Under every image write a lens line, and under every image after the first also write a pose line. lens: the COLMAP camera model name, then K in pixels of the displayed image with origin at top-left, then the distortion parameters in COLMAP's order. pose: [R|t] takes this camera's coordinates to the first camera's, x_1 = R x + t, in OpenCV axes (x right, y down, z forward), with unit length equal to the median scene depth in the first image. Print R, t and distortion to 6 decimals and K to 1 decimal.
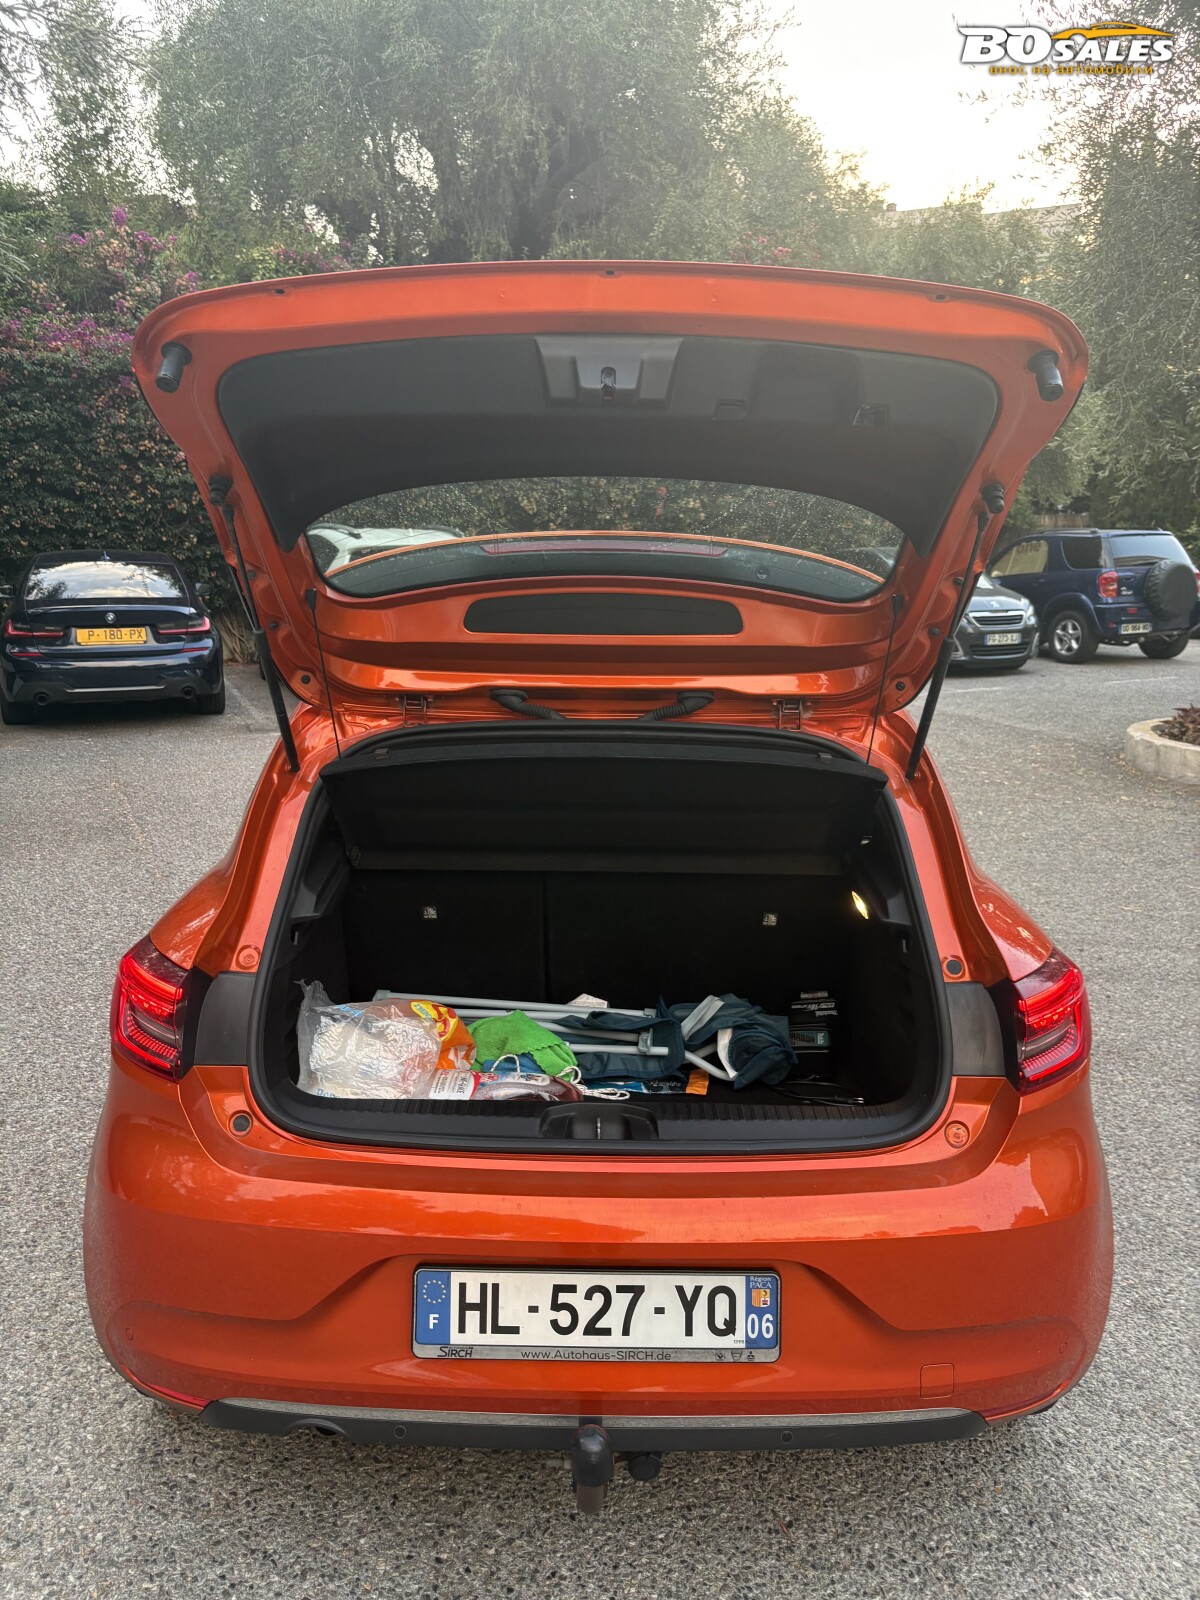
lens RADIAL K [[1209.2, 0, 595.6], [0, 1209.2, 792.0], [0, 0, 1]] dist [0.037747, -0.019792]
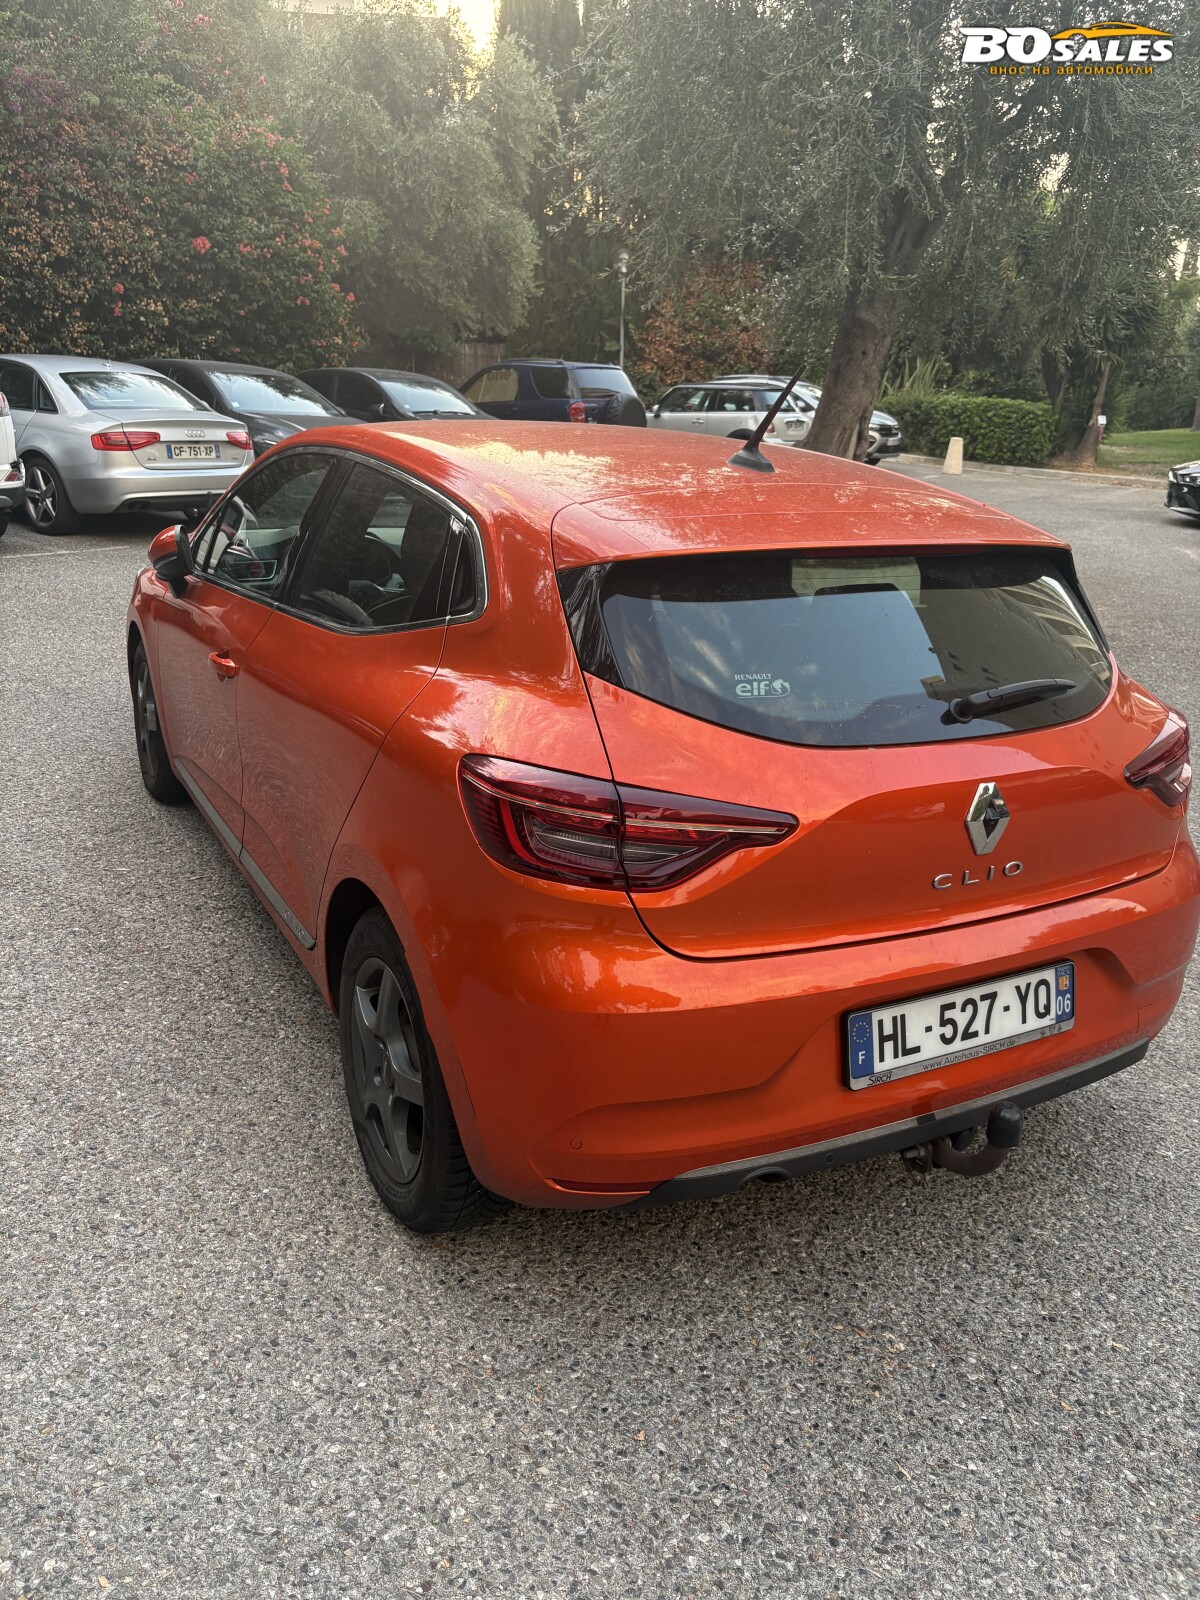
lens RADIAL K [[1209.2, 0, 565.5], [0, 1209.2, 796.3], [0, 0, 1]] dist [0.037747, -0.019792]
pose [[0.876738, -0.118600, 0.466116, -0.869252], [0.053439, 0.987141, 0.150655, 0.011871], [-0.477990, -0.107176, 0.871802, 0.177070]]
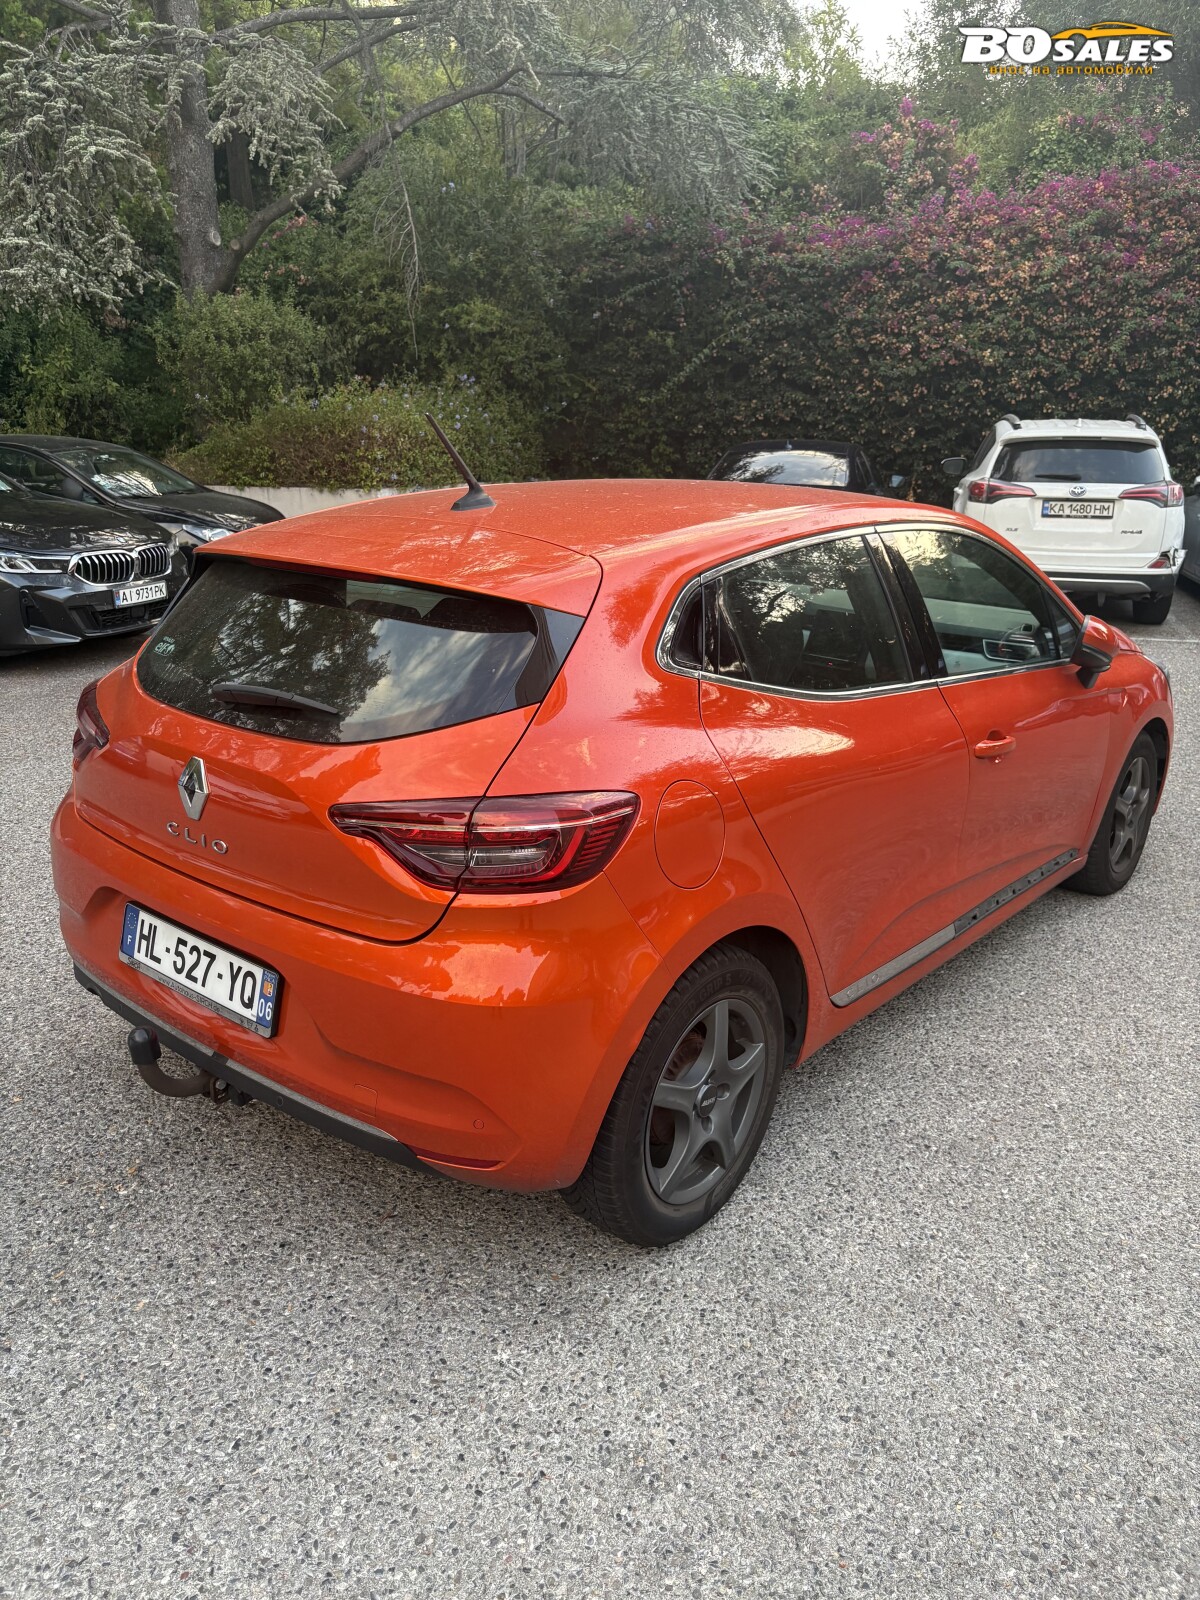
lens RADIAL K [[1209.2, 0, 601.0], [0, 1209.2, 808.7], [0, 0, 1]] dist [0.037747, -0.019792]
pose [[0.775377, 0.199469, -0.599168, 1.141586], [-0.145722, 0.979713, 0.137577, -0.000305], [0.614455, -0.019362, 0.788714, 0.204575]]
